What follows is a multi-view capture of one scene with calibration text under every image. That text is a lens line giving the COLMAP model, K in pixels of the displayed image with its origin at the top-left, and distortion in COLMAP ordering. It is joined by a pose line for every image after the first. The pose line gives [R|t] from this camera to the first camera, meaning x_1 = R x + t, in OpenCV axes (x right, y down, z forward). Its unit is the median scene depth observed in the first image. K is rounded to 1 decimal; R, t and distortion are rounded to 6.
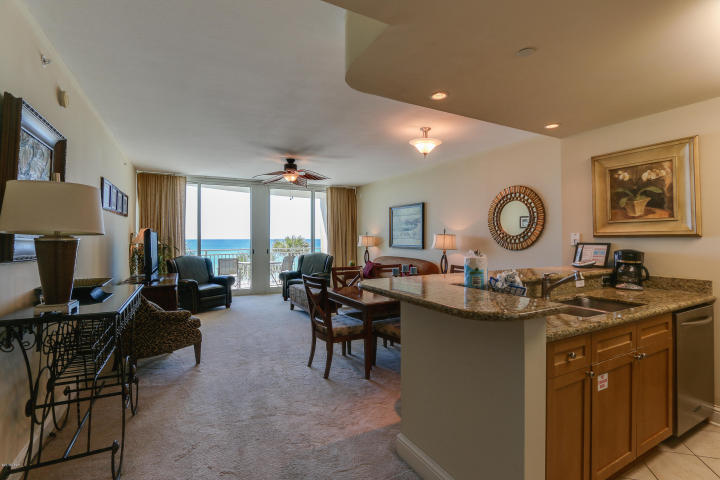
lens RADIAL K [[338.3, 0, 360.0], [0, 338.3, 240.0], [0, 0, 1]] dist [-0.012167, -0.000481]
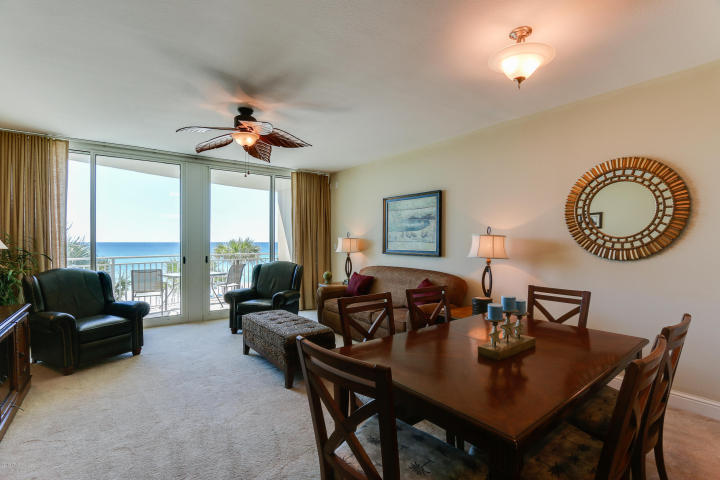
lens RADIAL K [[338.3, 0, 360.0], [0, 338.3, 240.0], [0, 0, 1]] dist [-0.012167, -0.000481]
pose [[0.988174, 0.002294, 0.153321, -0.077754], [-0.000868, 0.999956, -0.009368, -0.000870], [-0.153336, 0.009124, 0.988132, 0.305410]]
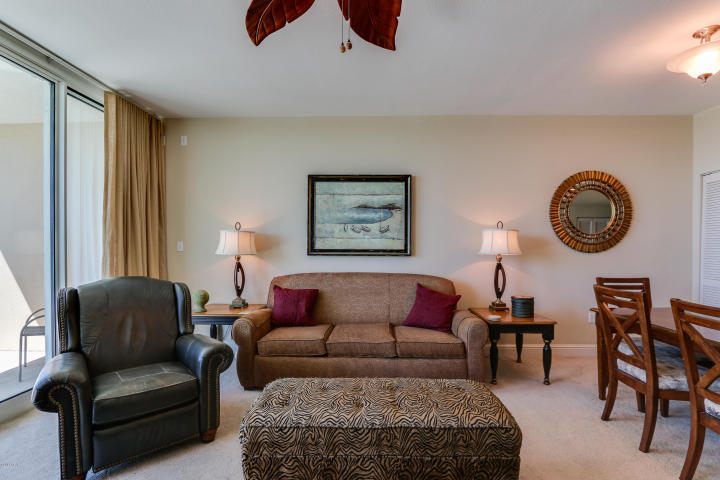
lens RADIAL K [[338.3, 0, 360.0], [0, 338.3, 240.0], [0, 0, 1]] dist [-0.012167, -0.000481]
pose [[0.481439, 0.000488, 0.876480, -0.334047], [0.002356, 0.999996, -0.001851, 0.000546], [-0.876477, 0.002956, 0.481435, 0.730261]]
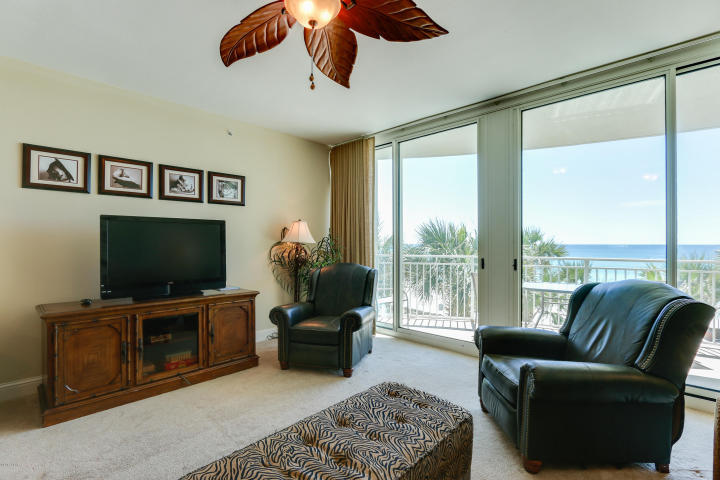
lens RADIAL K [[338.3, 0, 360.0], [0, 338.3, 240.0], [0, 0, 1]] dist [-0.012167, -0.000481]
pose [[0.297509, -0.005760, -0.954701, 0.073971], [-0.004087, 0.999965, -0.007307, 0.006218], [0.954710, 0.006076, 0.297476, 0.793325]]
